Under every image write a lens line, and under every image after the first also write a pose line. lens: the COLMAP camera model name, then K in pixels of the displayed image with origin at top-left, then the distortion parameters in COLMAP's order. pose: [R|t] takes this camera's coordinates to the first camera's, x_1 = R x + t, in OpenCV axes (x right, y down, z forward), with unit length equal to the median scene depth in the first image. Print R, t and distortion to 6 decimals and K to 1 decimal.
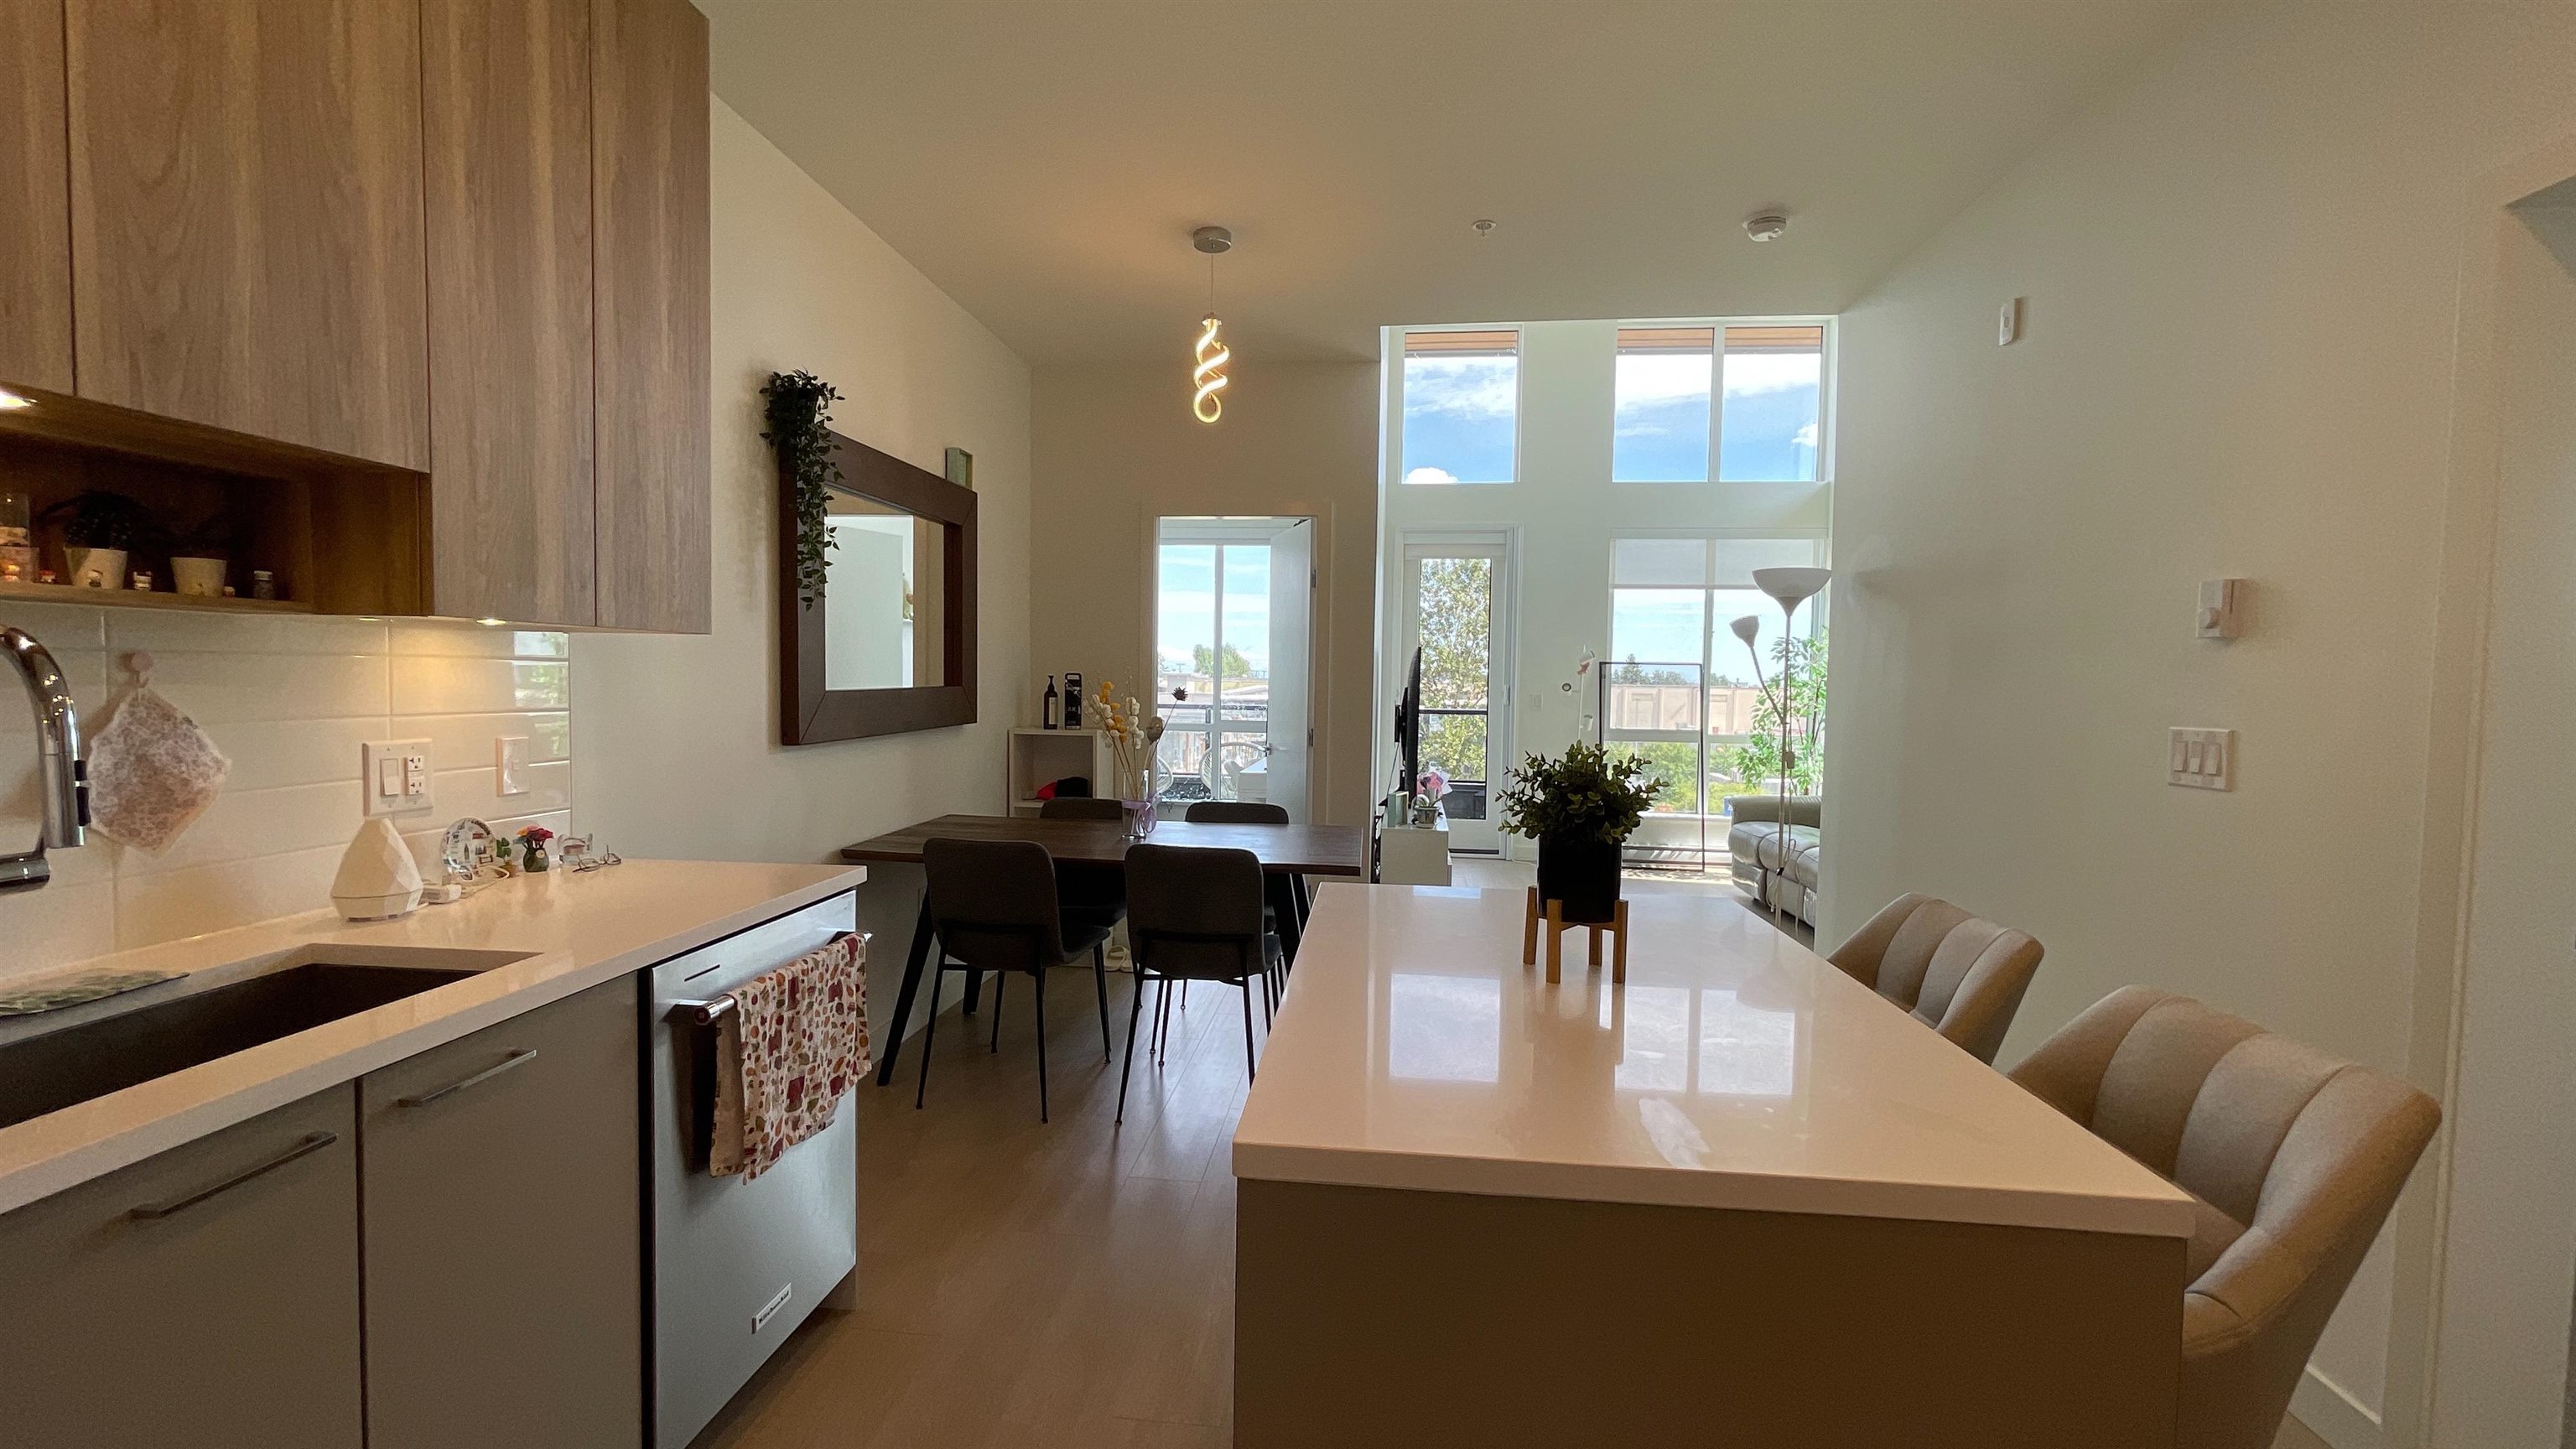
lens RADIAL K [[1053.4, 0, 1288.0], [0, 1053.4, 724.5], [0, 0, 1]] dist [-0.000064, -0.000016]
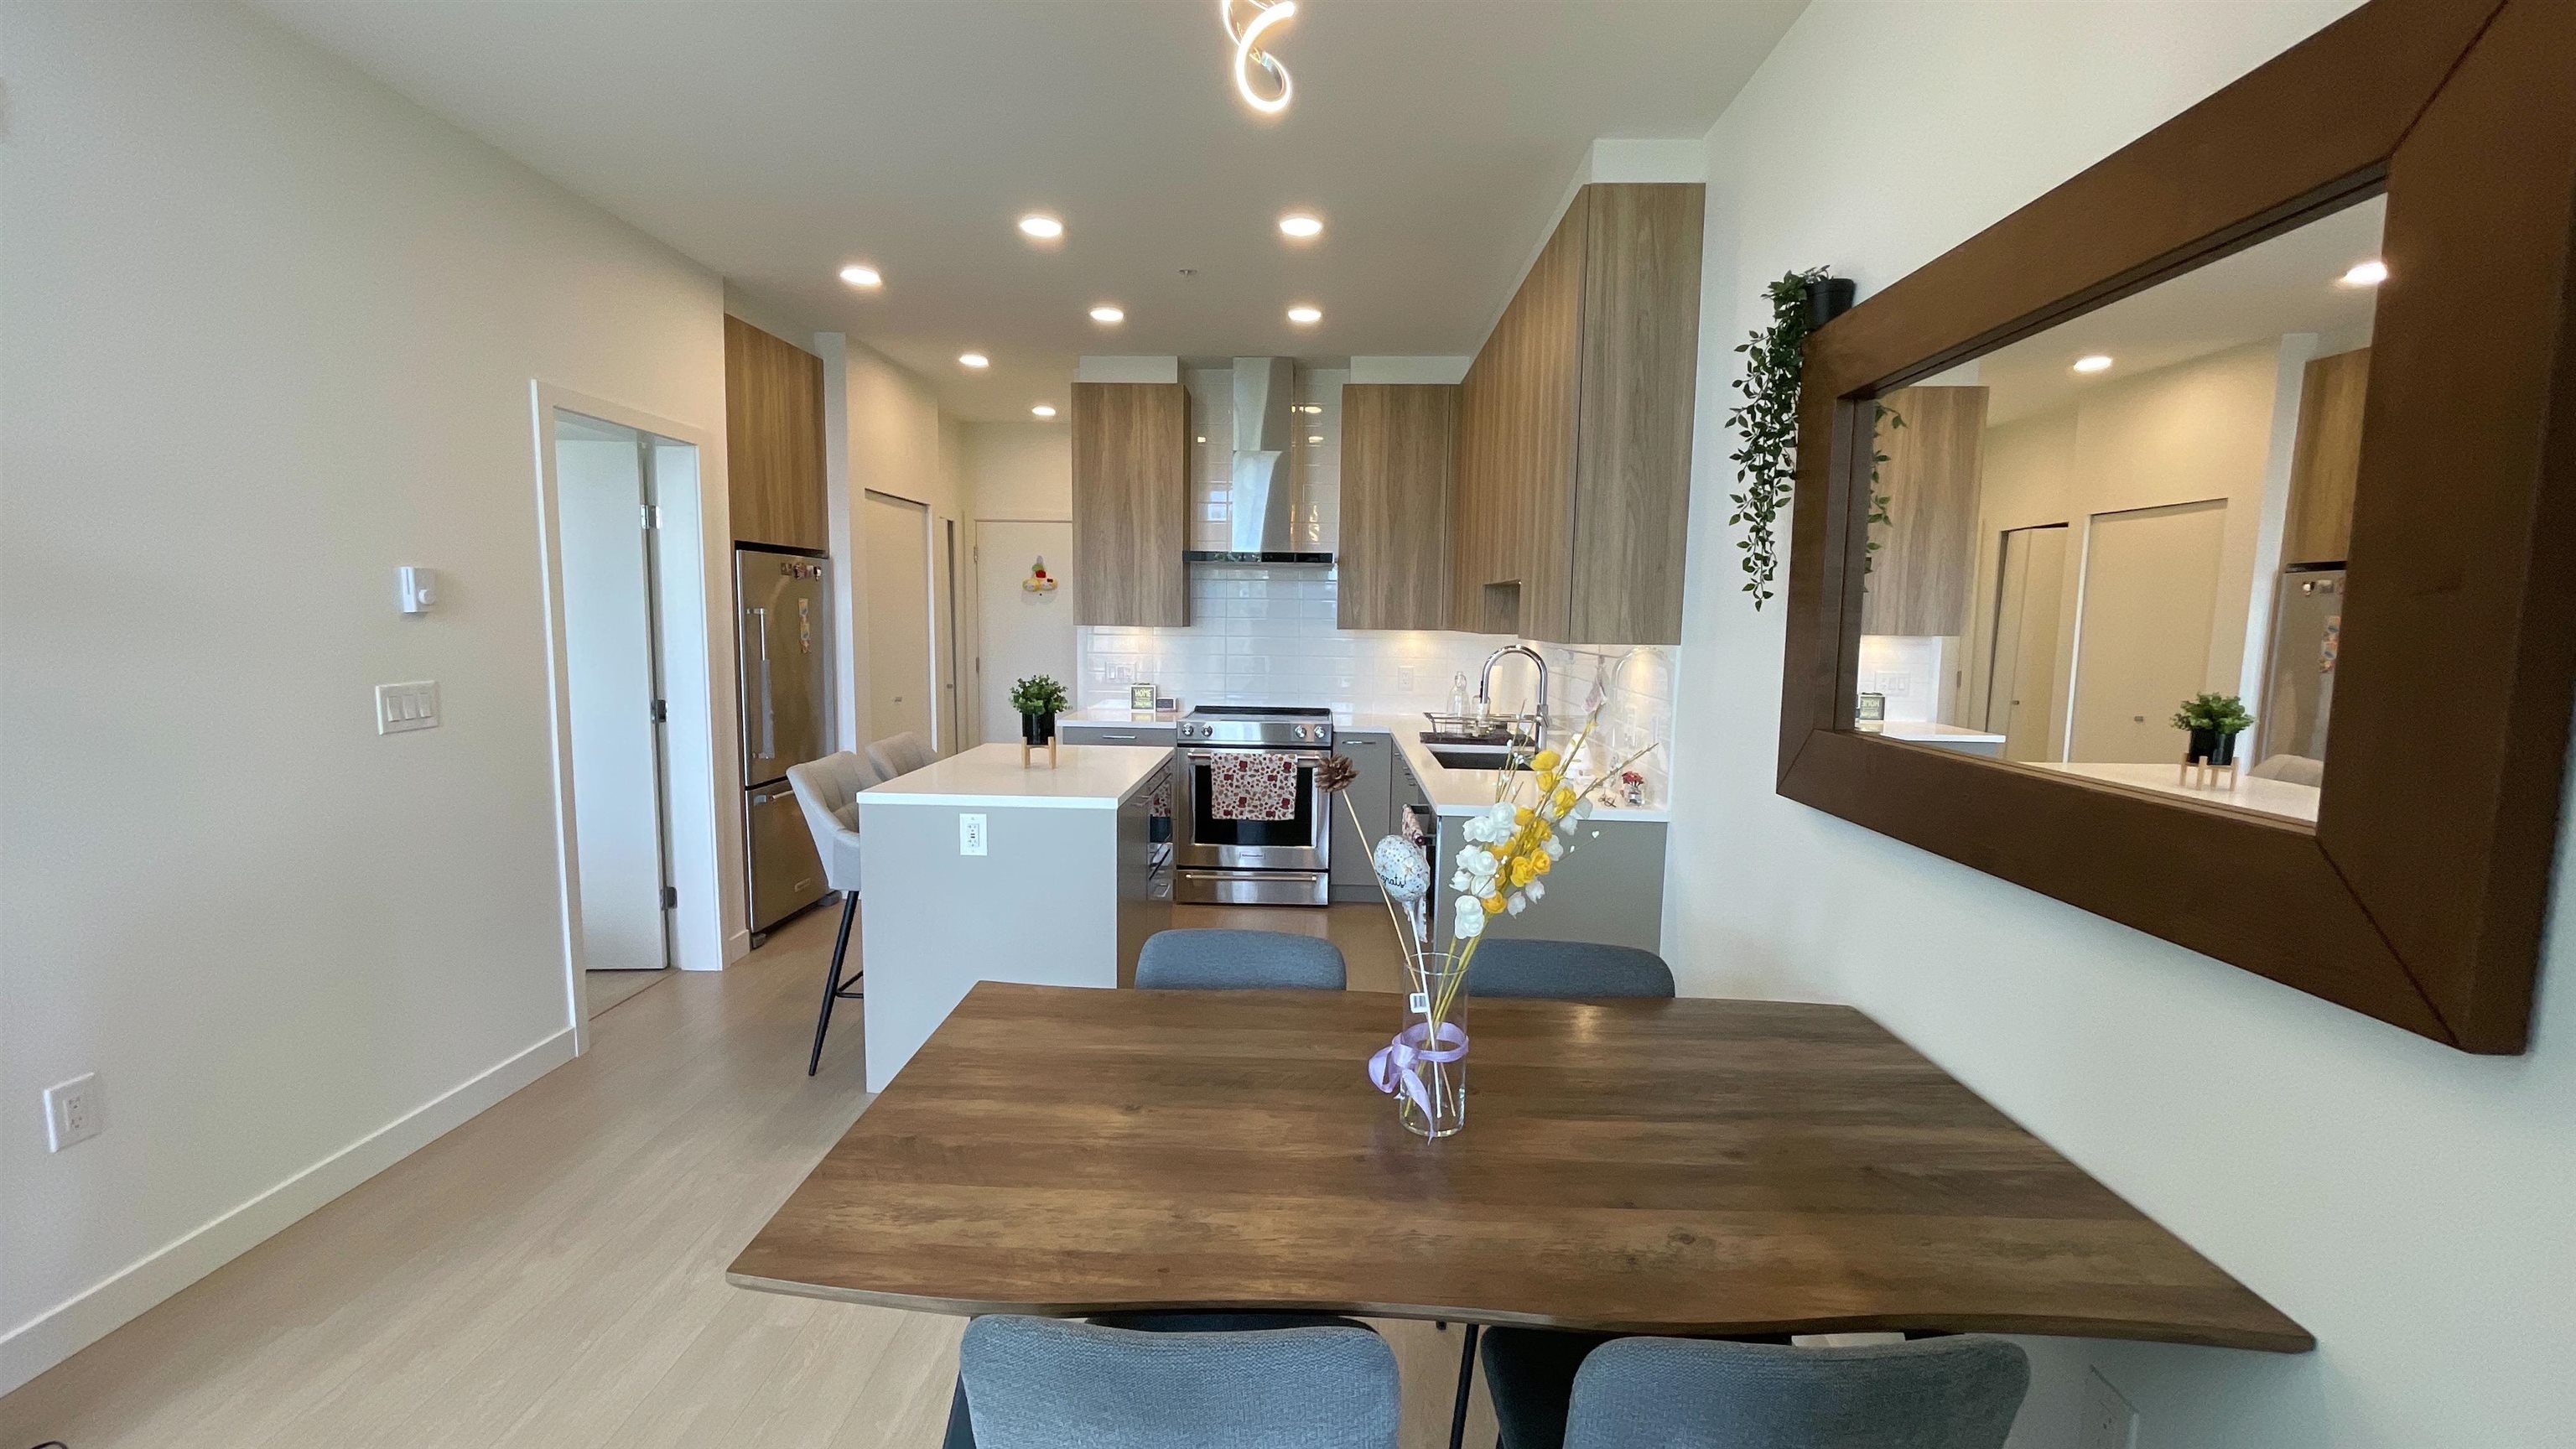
lens RADIAL K [[1053.4, 0, 1288.0], [0, 1053.4, 724.5], [0, 0, 1]] dist [-0.000064, -0.000016]
pose [[-0.996444, -0.021776, -0.081394, -0.034487], [-0.033544, 0.988696, 0.146132, -0.066845], [0.077291, 0.148342, -0.985911, 0.926425]]
